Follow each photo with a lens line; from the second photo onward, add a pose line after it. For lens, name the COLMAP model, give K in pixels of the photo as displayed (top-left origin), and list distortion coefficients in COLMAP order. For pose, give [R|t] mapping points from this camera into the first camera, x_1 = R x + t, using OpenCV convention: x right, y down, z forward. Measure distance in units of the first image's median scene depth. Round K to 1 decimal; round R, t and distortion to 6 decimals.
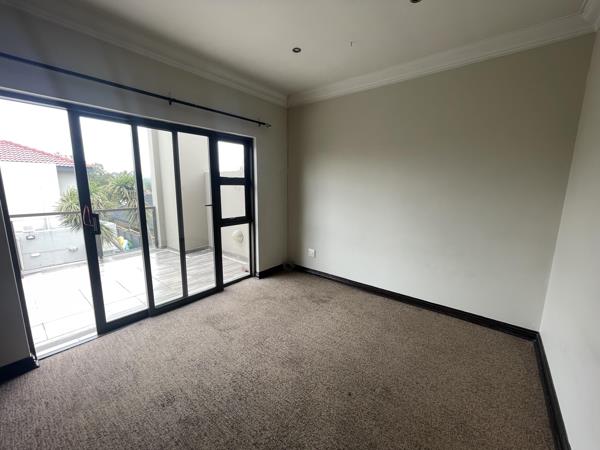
lens RADIAL K [[241.3, 0, 297.5], [0, 241.3, 225.1], [0, 0, 1]] dist [0.002858, 0.000408]
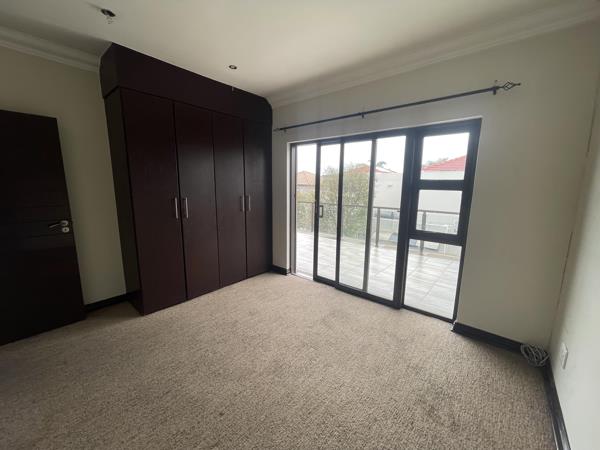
lens RADIAL K [[241.3, 0, 299.7], [0, 241.3, 224.5], [0, 0, 1]] dist [0.002858, 0.000408]
pose [[-0.004528, 0.159673, -0.987160, 0.543049], [-0.180721, 0.970784, 0.157854, -0.108557], [0.983524, 0.179115, 0.024461, 0.613163]]
